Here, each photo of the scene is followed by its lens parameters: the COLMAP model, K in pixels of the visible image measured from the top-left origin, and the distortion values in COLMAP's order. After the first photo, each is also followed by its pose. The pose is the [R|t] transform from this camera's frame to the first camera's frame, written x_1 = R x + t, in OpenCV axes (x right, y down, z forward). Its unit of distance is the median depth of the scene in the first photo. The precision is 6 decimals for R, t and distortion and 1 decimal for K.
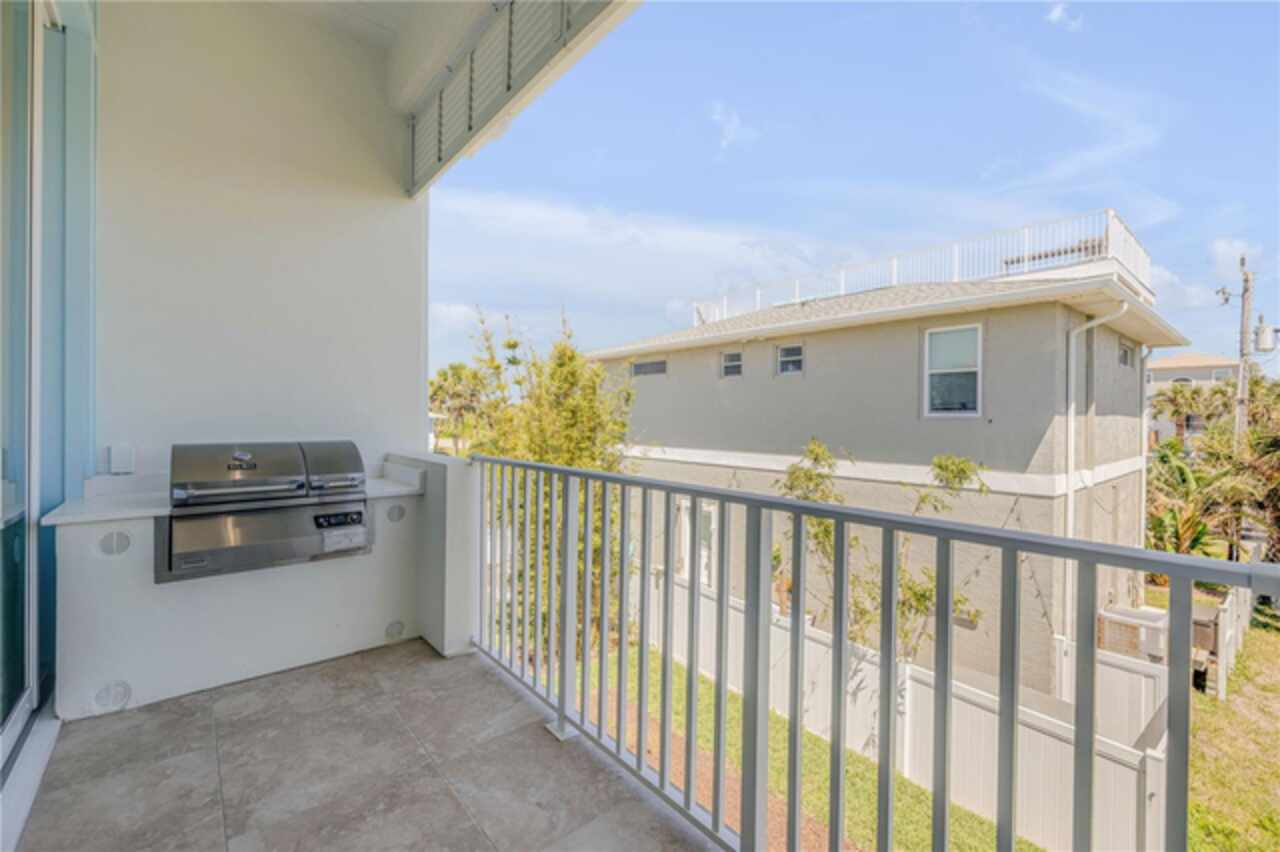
lens RADIAL K [[563.2, 0, 642.8], [0, 563.2, 418.1], [0, 0, 1]] dist [0.000179, -0.000425]
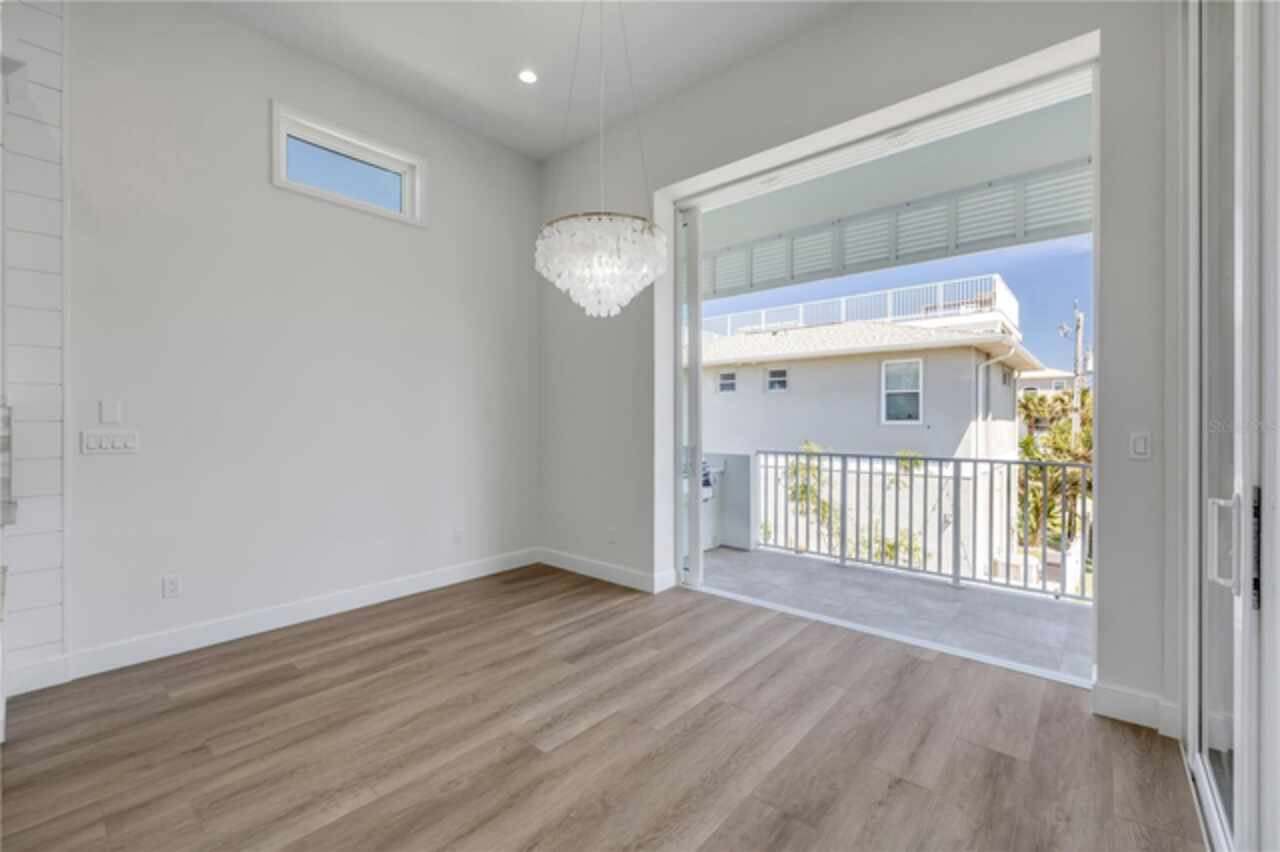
lens RADIAL K [[564.0, 0, 635.4], [0, 564.0, 420.9], [0, 0, 1]] dist [0.001508, -0.000158]
pose [[0.987461, -0.005952, 0.157749, -0.242048], [0.006122, 0.999981, -0.000592, -0.009722], [-0.157743, 0.001550, 0.987479, -0.211258]]
